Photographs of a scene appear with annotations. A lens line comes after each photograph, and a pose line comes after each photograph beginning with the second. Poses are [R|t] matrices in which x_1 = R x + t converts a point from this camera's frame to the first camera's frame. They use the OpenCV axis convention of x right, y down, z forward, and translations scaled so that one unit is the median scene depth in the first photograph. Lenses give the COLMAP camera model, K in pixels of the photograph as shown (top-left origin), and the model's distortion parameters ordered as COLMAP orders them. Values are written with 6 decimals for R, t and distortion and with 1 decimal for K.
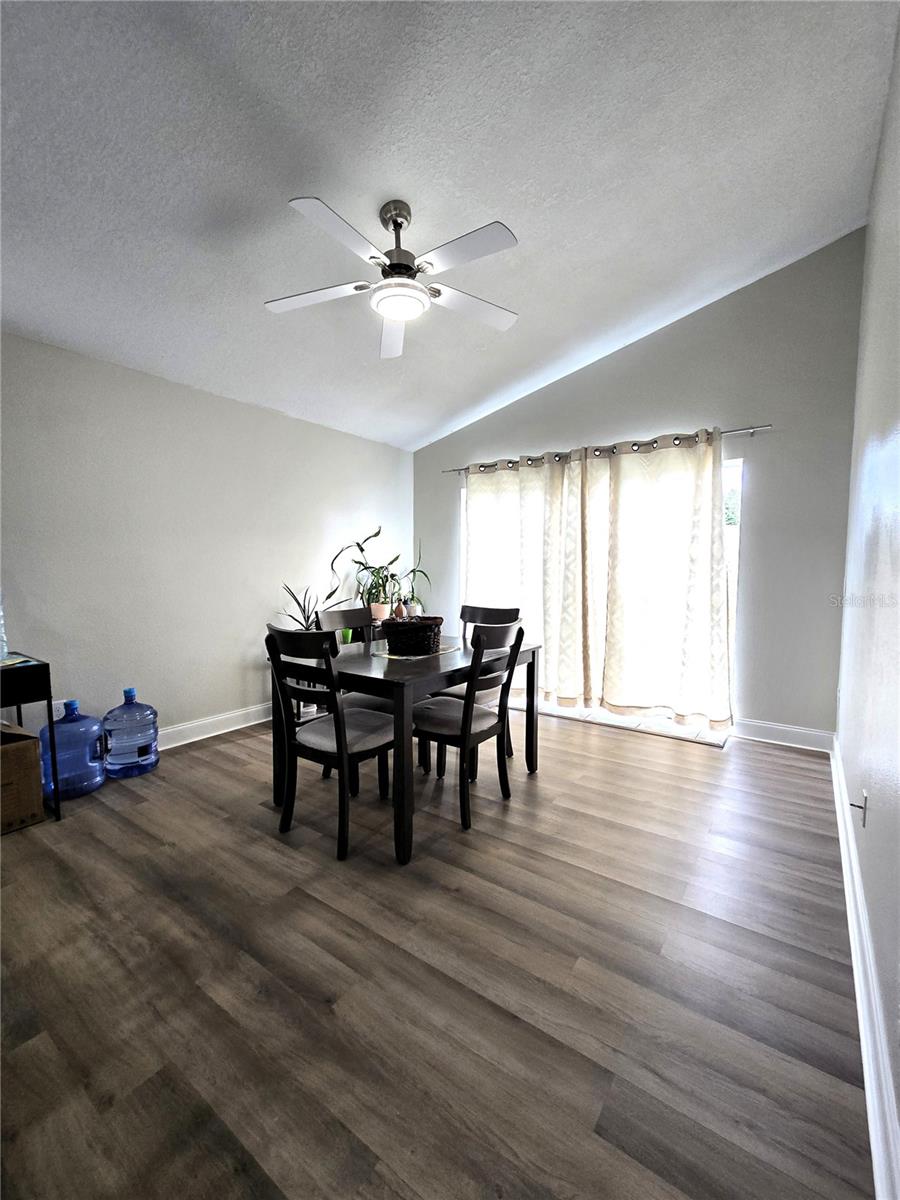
lens RADIAL K [[492.0, 0, 462.9], [0, 492.0, 607.5], [0, 0, 1]] dist [-0.000652, 0.000376]
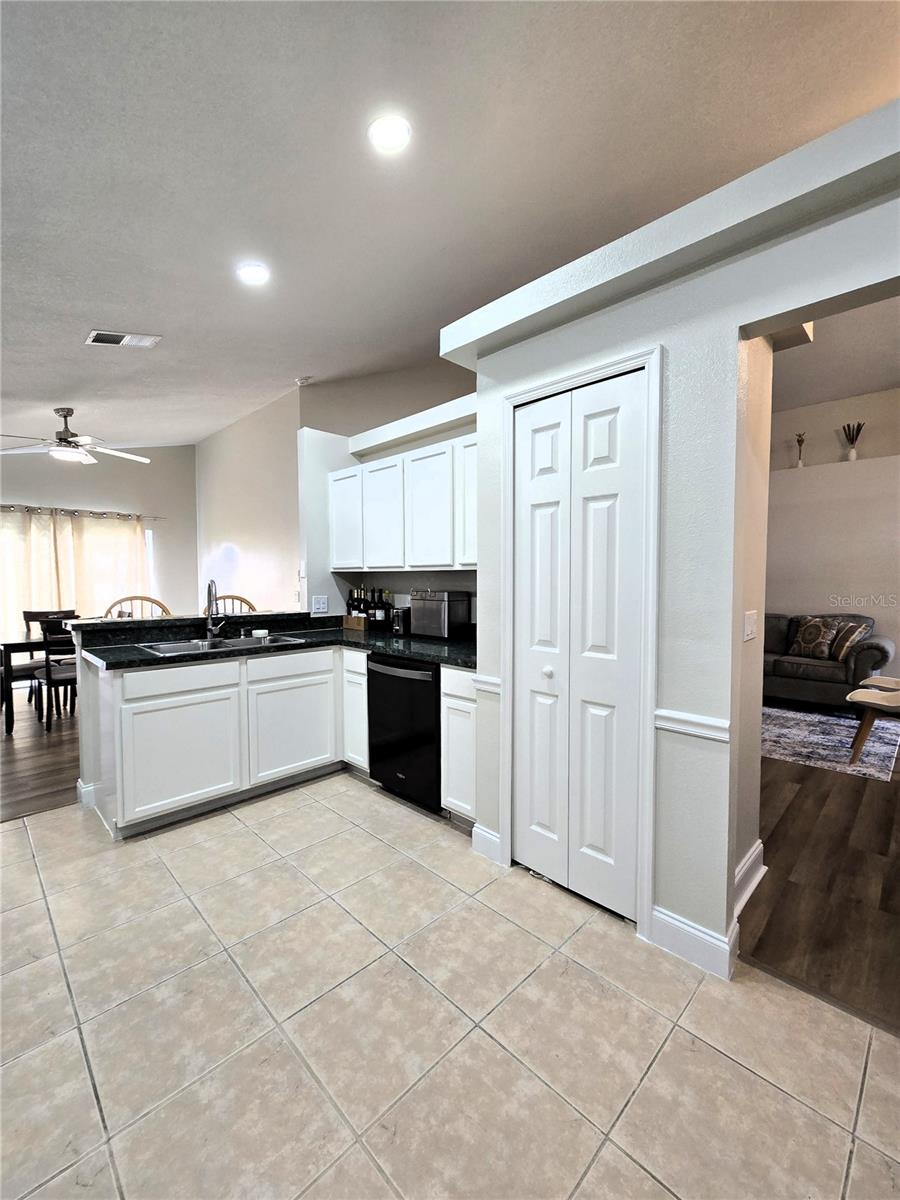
lens RADIAL K [[492.0, 0, 457.3], [0, 492.0, 600.3], [0, 0, 1]] dist [-0.000652, 0.000376]
pose [[0.165076, -0.044851, 0.985261, -1.036746], [0.083143, 0.996042, 0.031411, 0.021851], [-0.982770, 0.076732, 0.168151, -0.469281]]
